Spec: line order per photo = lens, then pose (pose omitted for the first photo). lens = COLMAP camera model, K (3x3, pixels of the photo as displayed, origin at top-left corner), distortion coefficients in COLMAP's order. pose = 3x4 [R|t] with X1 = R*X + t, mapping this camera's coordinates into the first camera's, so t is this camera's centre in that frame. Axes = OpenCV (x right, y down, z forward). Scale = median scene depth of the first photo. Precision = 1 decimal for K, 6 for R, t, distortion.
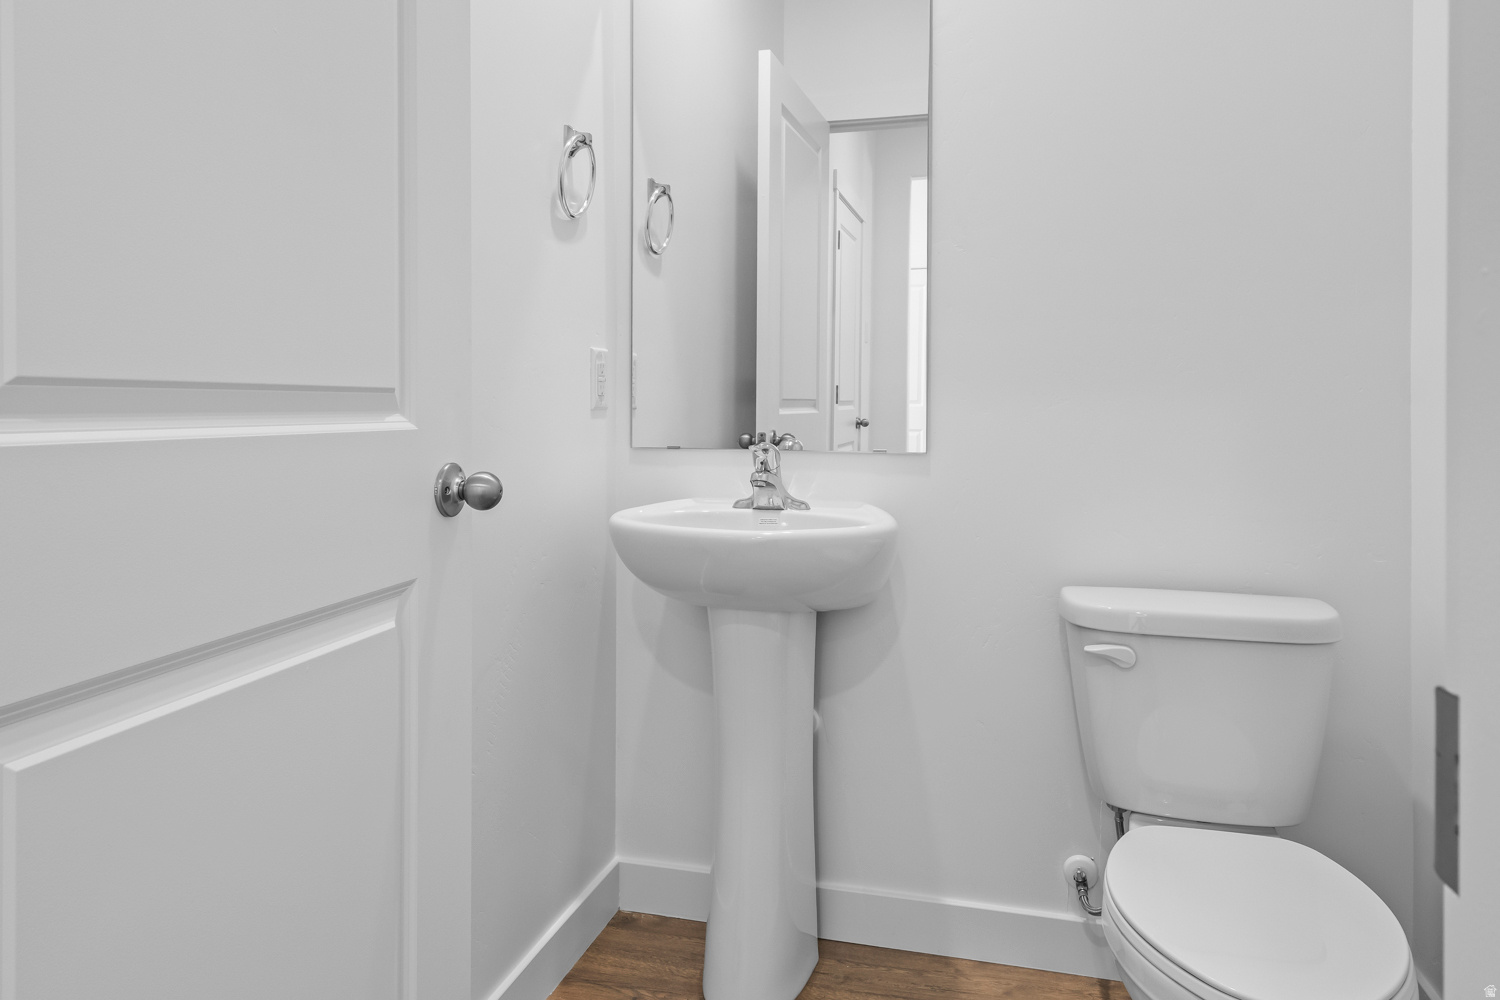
lens RADIAL K [[1001.5, 0, 747.2], [0, 1001.5, 514.7], [0, 0, 1]] dist [0.015317, 0.000508]
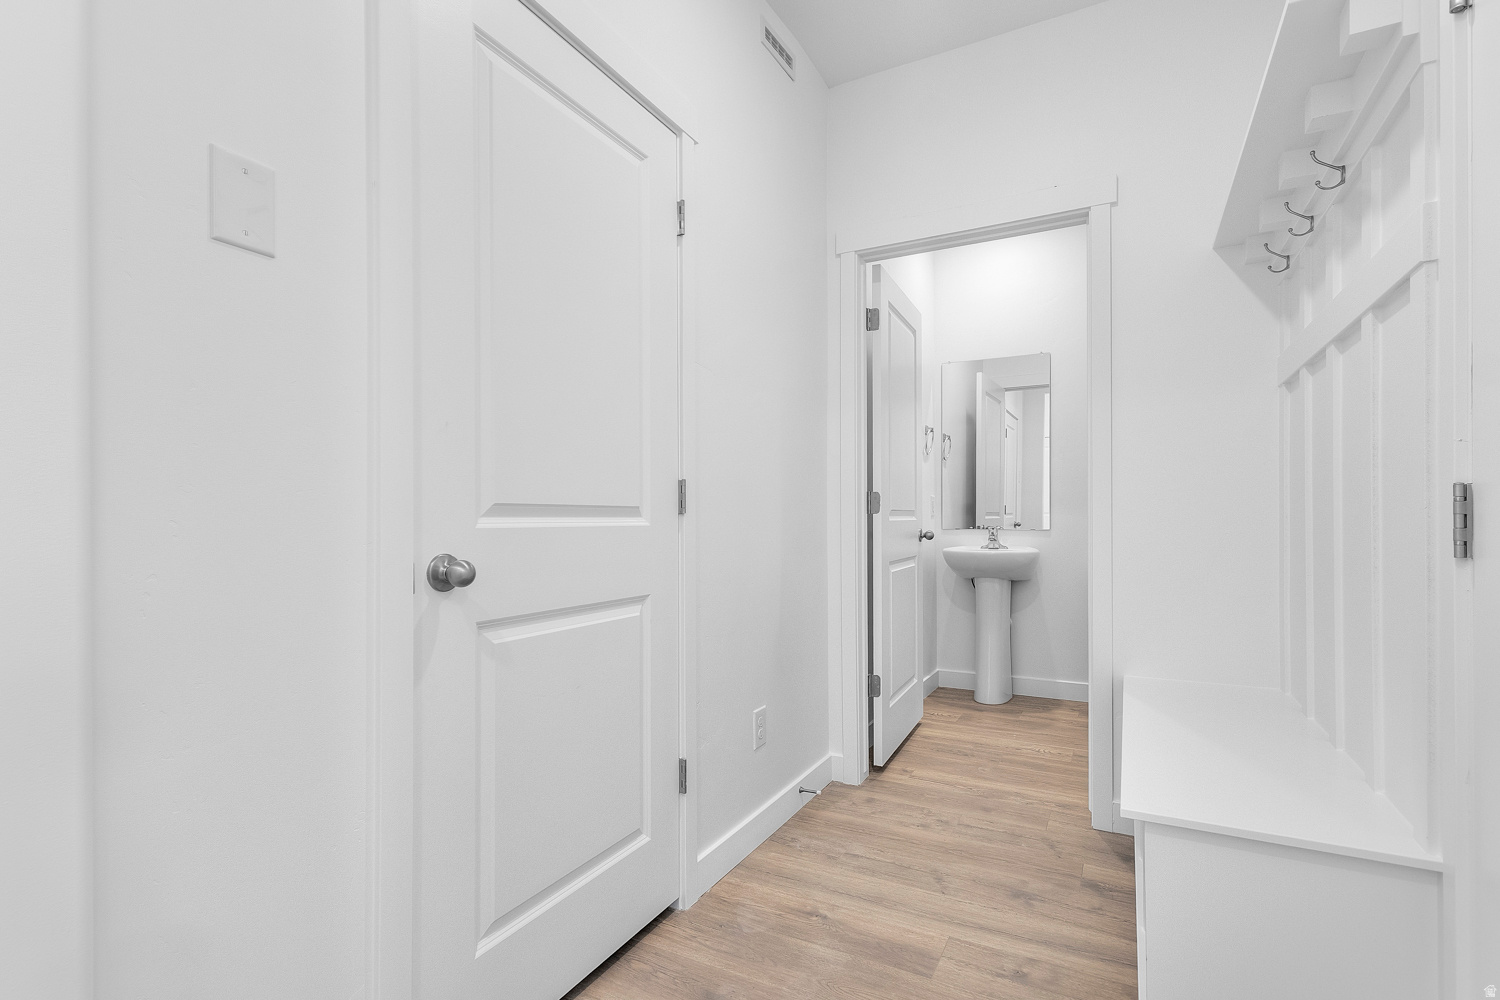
lens RADIAL K [[704.0, 0, 749.3], [0, 704.0, 538.8], [0, 0, 1]] dist [-0.000246, 0.000030]
pose [[0.971442, 0.003794, -0.237248, -0.186590], [-0.022303, 0.996905, -0.075380, 0.138534], [0.236228, 0.078519, 0.968520, -1.203209]]
